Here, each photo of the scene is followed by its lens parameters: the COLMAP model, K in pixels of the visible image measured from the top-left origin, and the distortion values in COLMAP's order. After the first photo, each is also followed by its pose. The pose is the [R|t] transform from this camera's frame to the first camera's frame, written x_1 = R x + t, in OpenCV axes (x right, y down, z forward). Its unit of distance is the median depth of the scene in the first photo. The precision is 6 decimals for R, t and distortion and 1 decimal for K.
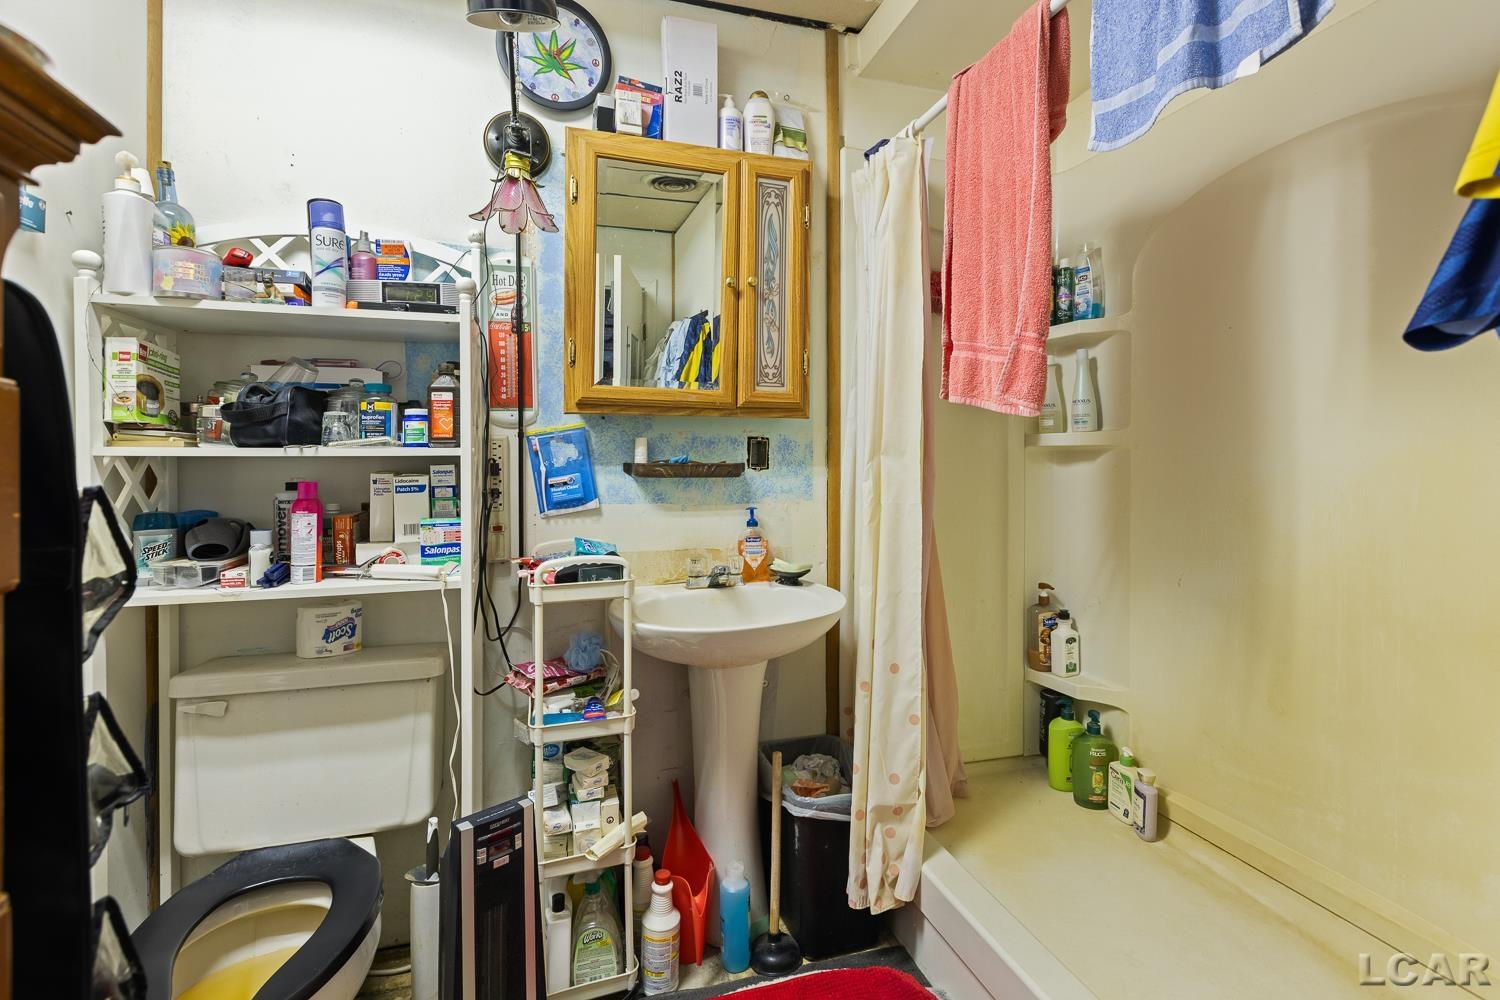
lens RADIAL K [[672.9, 0, 738.4], [0, 672.9, 459.6], [0, 0, 1]] dist [0.000823, 0.000346]
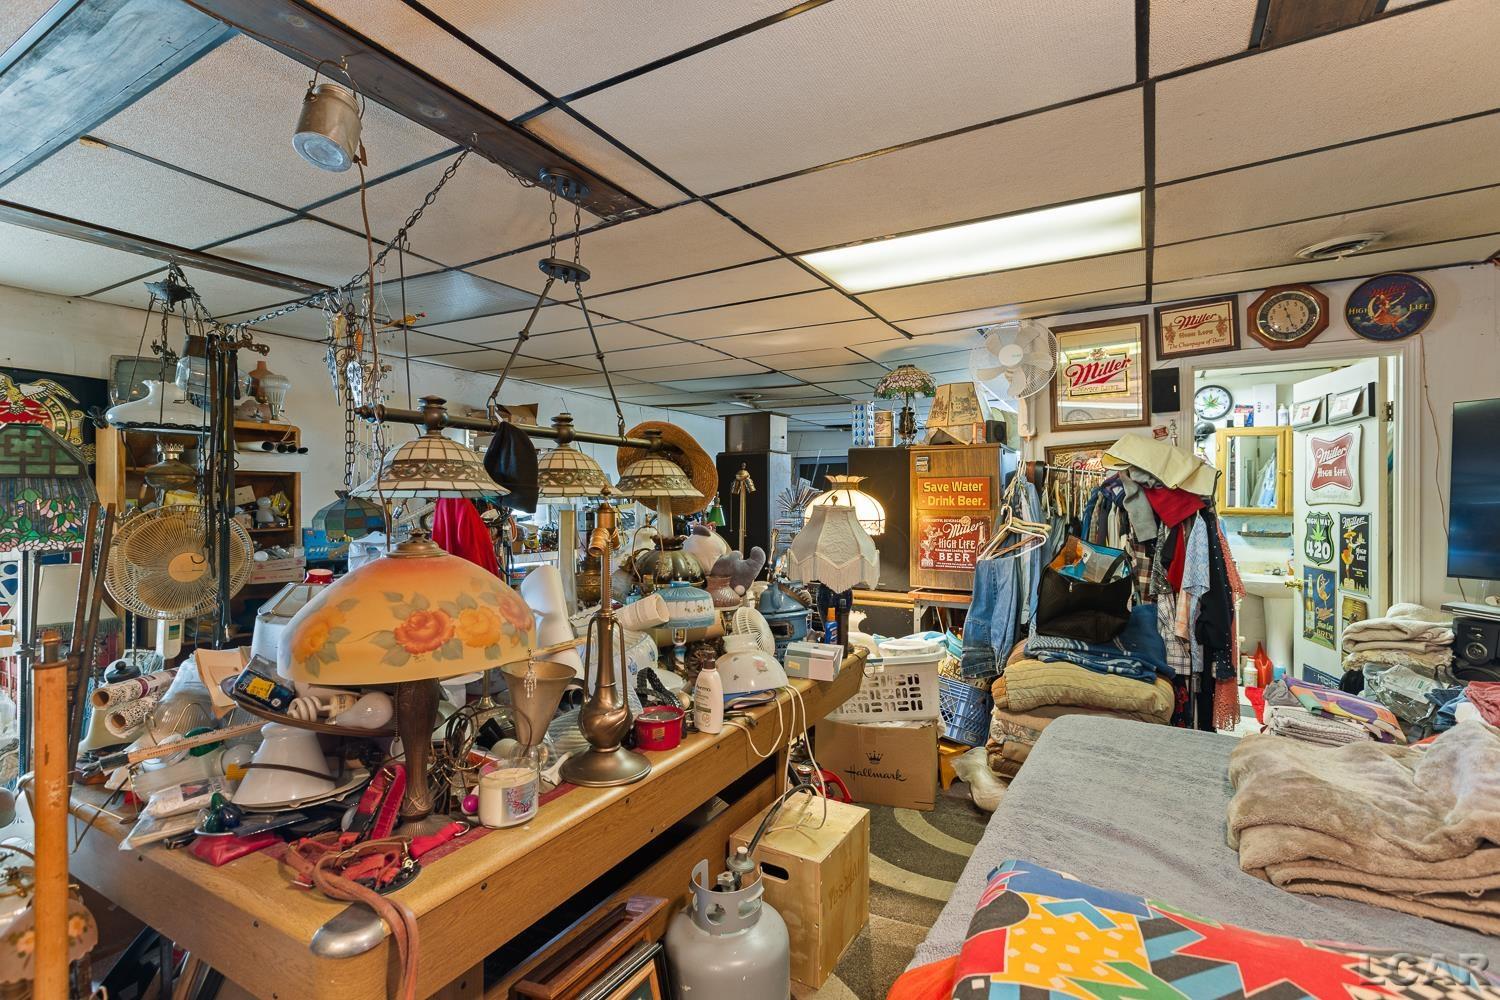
lens RADIAL K [[672.9, 0, 750.2], [0, 672.9, 499.4], [0, 0, 1]] dist [0.000823, 0.000346]
pose [[0.685105, -0.003603, -0.728436, 0.531247], [-0.008824, 0.999873, -0.013244, -0.079641], [0.728391, 0.015501, 0.684986, -2.657689]]
